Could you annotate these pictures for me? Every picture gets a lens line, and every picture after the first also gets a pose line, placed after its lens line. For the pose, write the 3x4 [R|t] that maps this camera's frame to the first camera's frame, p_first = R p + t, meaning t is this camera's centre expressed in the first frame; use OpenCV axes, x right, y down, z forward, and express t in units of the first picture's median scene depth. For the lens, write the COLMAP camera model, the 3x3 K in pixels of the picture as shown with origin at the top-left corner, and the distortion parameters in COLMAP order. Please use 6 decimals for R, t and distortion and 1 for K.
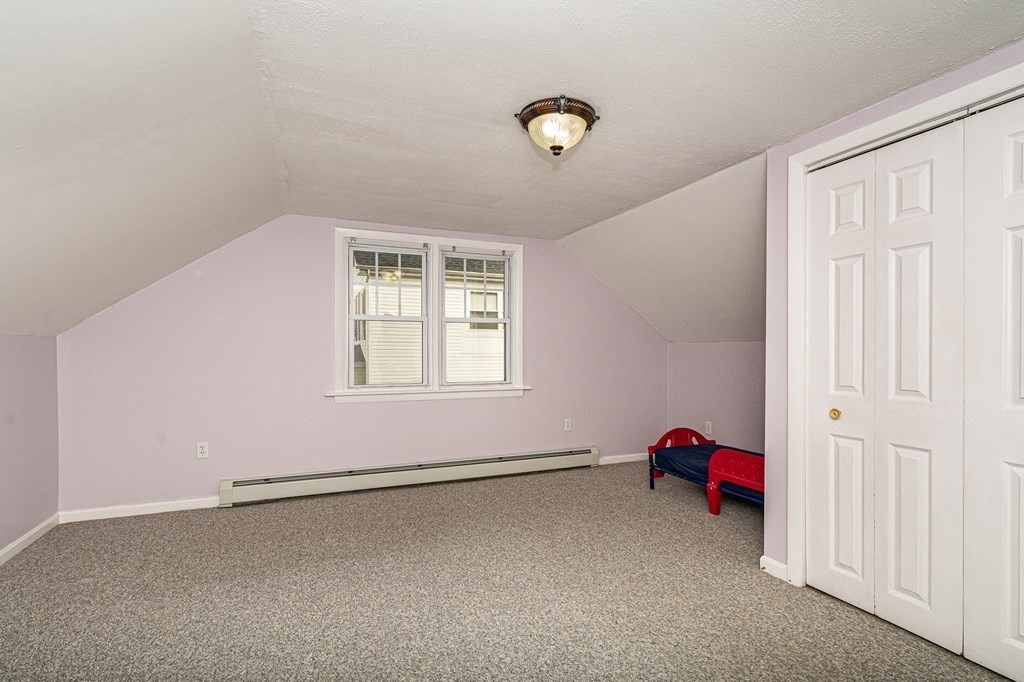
lens RADIAL K [[454.3, 0, 511.0], [0, 454.3, 349.4], [0, 0, 1]] dist [0.000483, 0.000170]
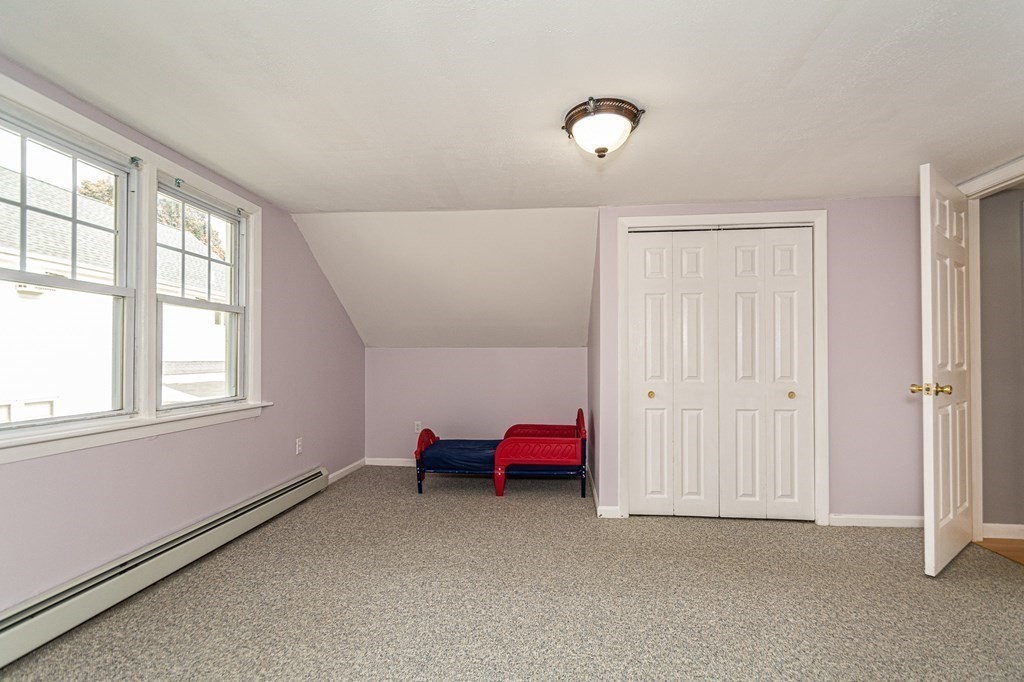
lens RADIAL K [[436.5, 0, 510.9], [0, 436.5, 353.5], [0, 0, 1]] dist [-0.001247, 0.000045]
pose [[0.514619, 0.012130, 0.857333, -0.452351], [-0.003398, 0.999921, -0.012108, 0.013039], [-0.857412, 0.003318, 0.514620, 0.369282]]
